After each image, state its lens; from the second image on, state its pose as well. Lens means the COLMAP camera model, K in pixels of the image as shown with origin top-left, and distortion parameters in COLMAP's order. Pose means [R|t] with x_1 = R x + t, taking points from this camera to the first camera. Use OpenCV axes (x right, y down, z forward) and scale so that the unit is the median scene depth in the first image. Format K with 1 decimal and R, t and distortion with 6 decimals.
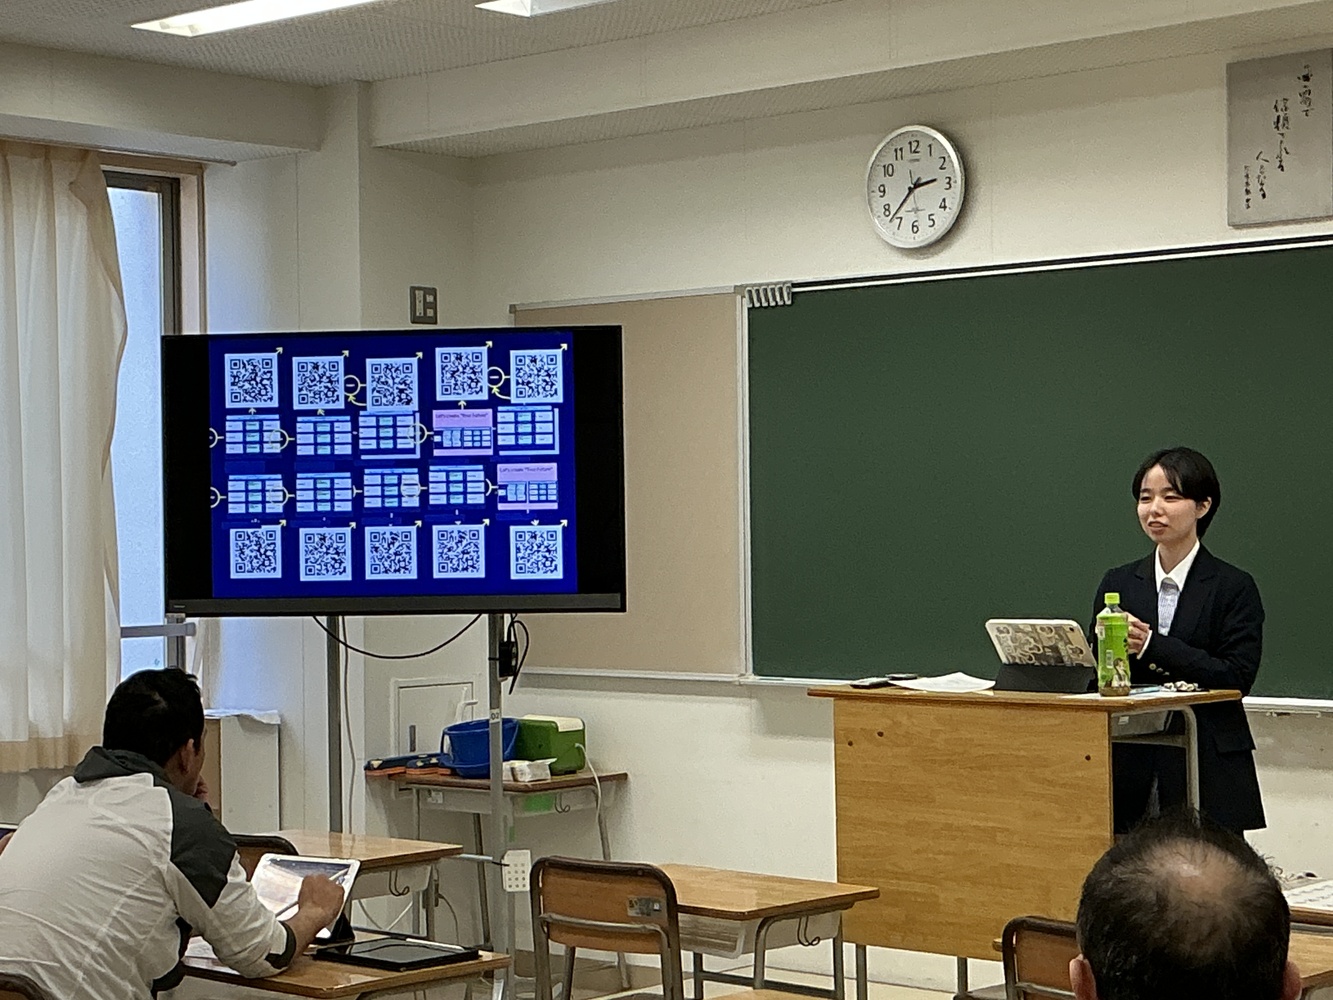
lens RADIAL K [[2706.6, 0, 677.8], [0, 2706.6, 492.2], [0, 0, 1]] dist [0.061377, 0.000000]
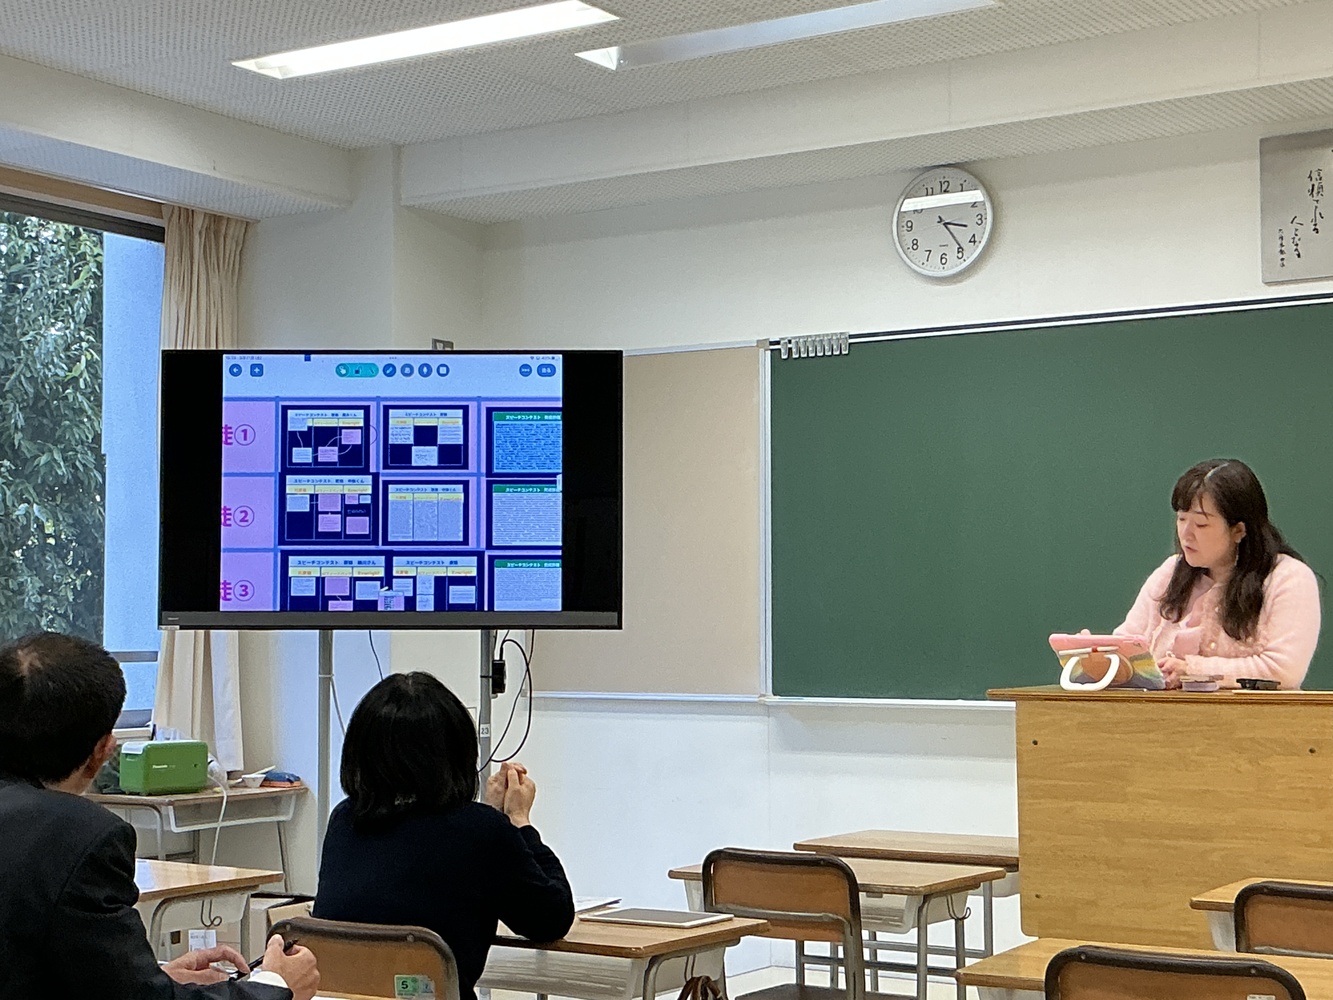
lens RADIAL K [[2183.5, 0, 670.3], [0, 2183.5, 518.2], [0, 0, 1]] dist [0.102340, 0.000000]
pose [[0.985217, 0.015733, 0.170588, -0.189113], [-0.009785, 0.999316, -0.035654, 0.032602], [-0.171032, 0.033457, 0.984697, 0.160960]]
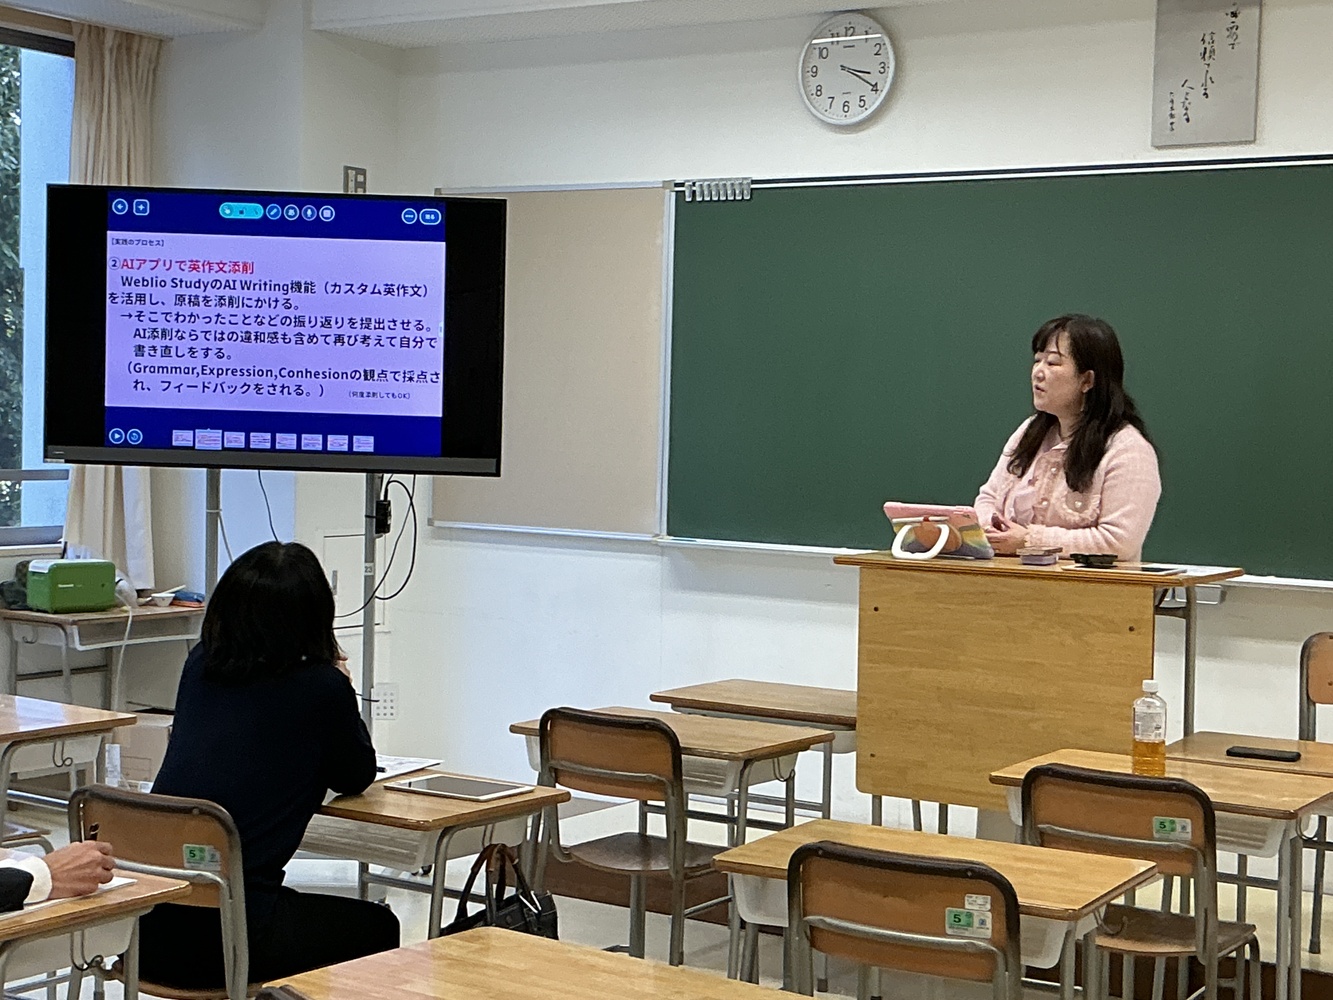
lens RADIAL K [[2183.5, 0, 680.1], [0, 2183.5, 512.4], [0, 0, 1]] dist [0.102340, 0.000000]
pose [[0.985039, 0.027441, 0.170135, -0.137647], [-0.038454, 0.997349, 0.061771, 0.003133], [-0.167989, -0.067390, 0.983483, 0.138388]]
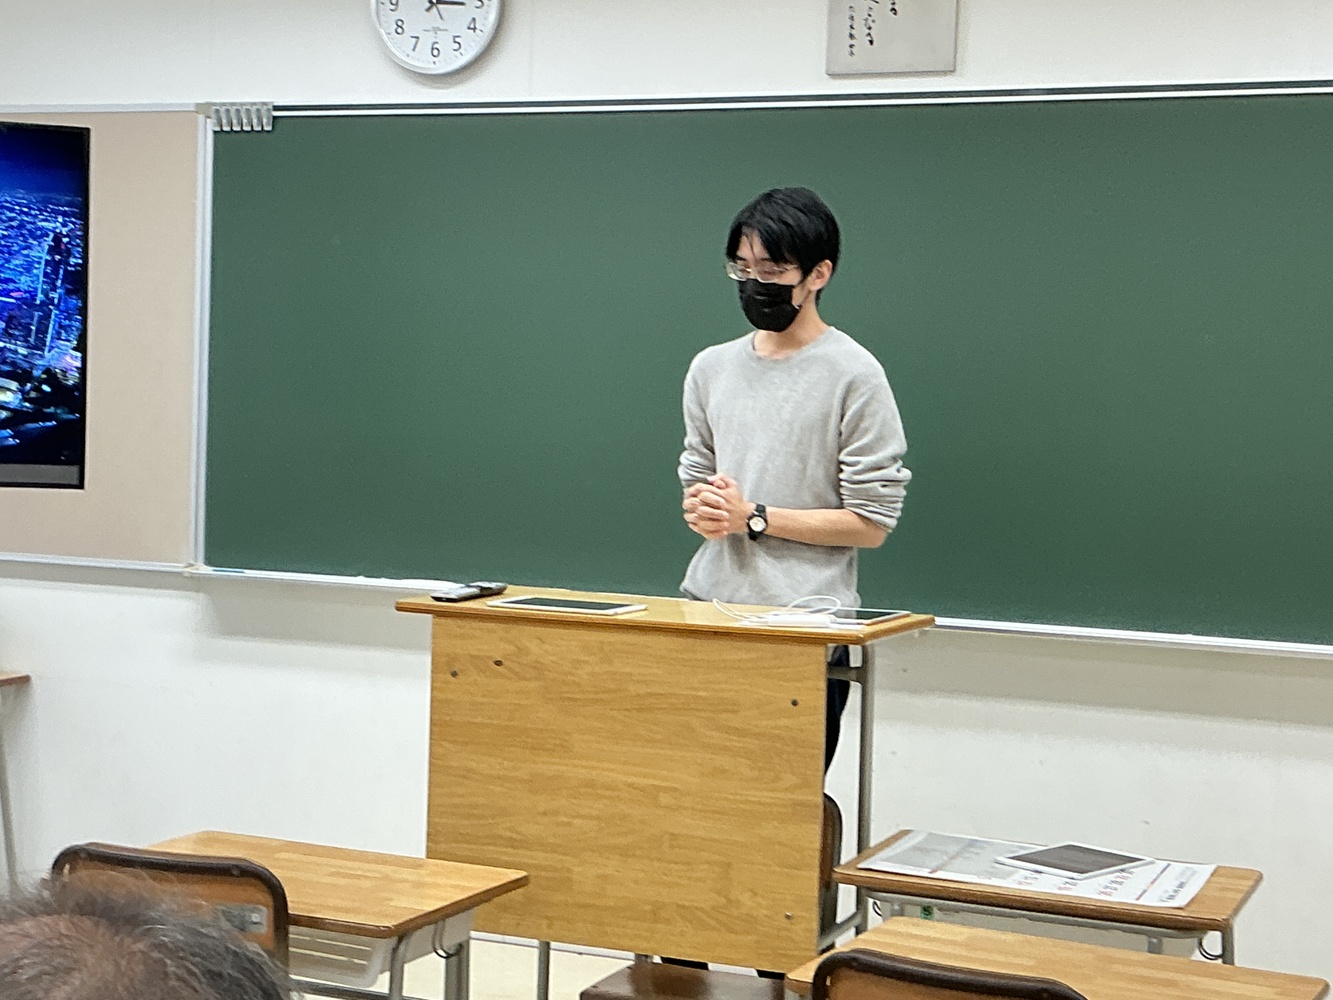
lens RADIAL K [[2183.5, 0, 667.8], [0, 2183.5, 517.2], [0, 0, 1]] dist [0.102340, 0.000000]
pose [[0.936507, 0.029690, 0.349390, -0.089476], [-0.050840, 0.997377, 0.051520, 0.010786], [-0.346944, -0.066012, 0.935560, 0.348624]]
